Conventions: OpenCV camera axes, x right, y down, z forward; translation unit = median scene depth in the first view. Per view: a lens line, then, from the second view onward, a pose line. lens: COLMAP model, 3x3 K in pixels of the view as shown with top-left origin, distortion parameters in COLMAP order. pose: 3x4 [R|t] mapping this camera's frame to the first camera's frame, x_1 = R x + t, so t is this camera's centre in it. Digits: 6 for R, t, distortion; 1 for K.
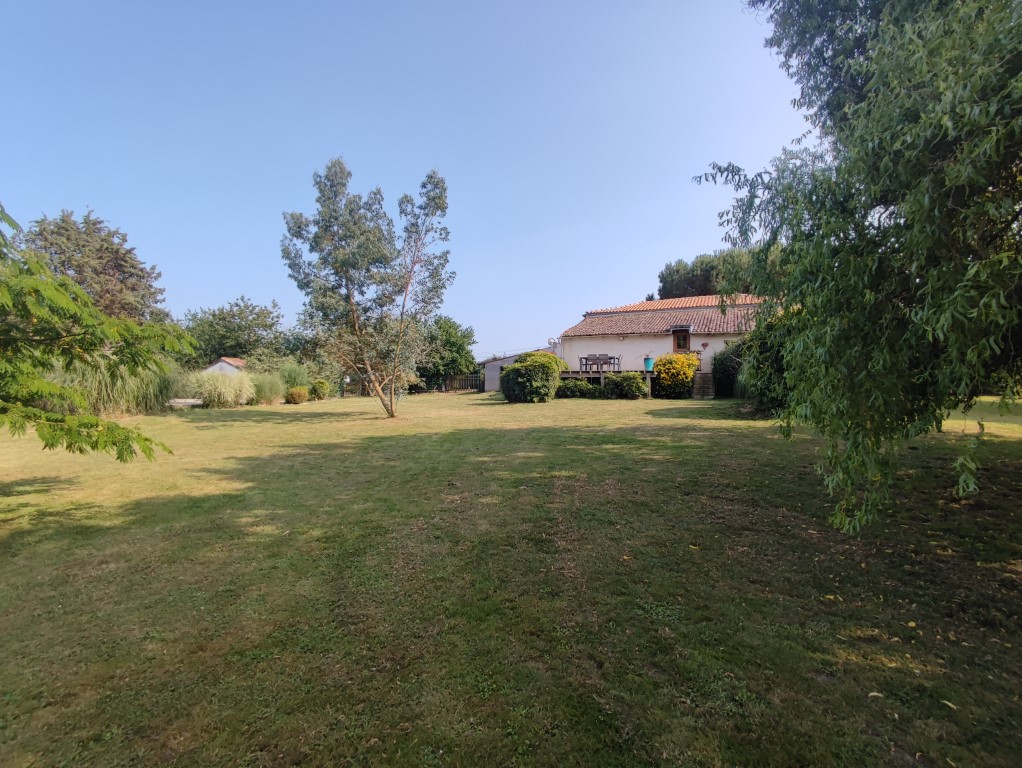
lens RADIAL K [[412.2, 0, 513.6], [0, 412.2, 382.4], [0, 0, 1]] dist [-0.004521, -0.000049]
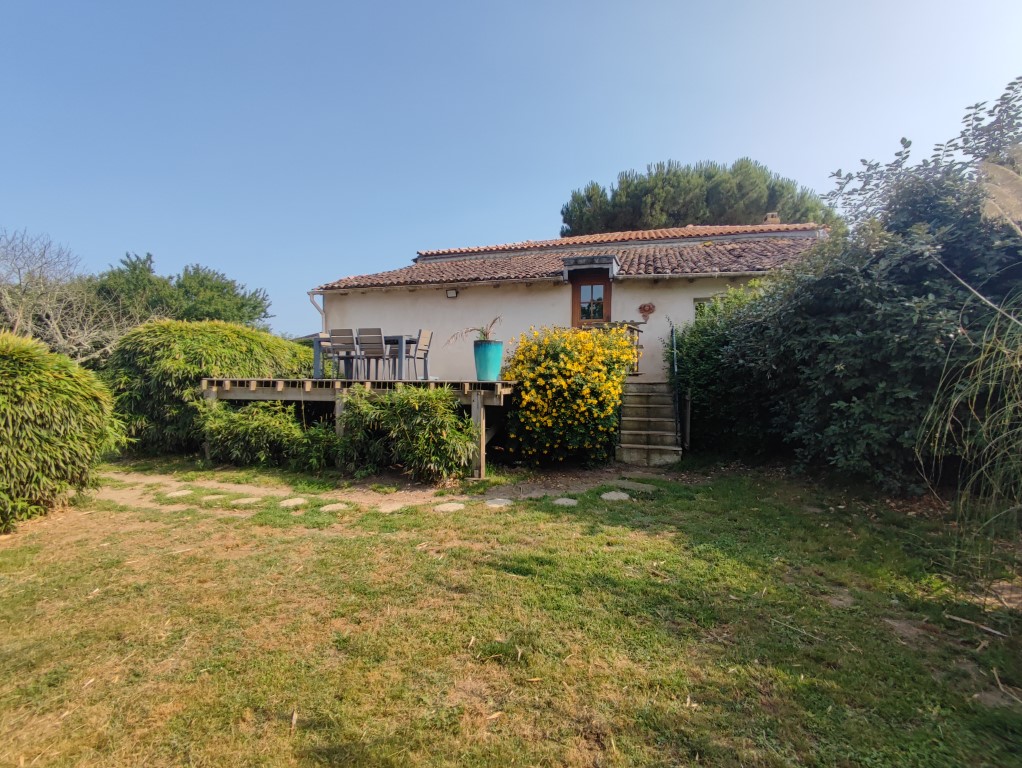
lens RADIAL K [[412.2, 0, 510.2], [0, 412.2, 382.7], [0, 0, 1]] dist [-0.004521, -0.000049]
pose [[0.984760, -0.008466, 0.173712, 0.284493], [0.002732, 0.999444, 0.033219, -0.036378], [-0.173897, -0.032239, 0.984236, 0.674354]]
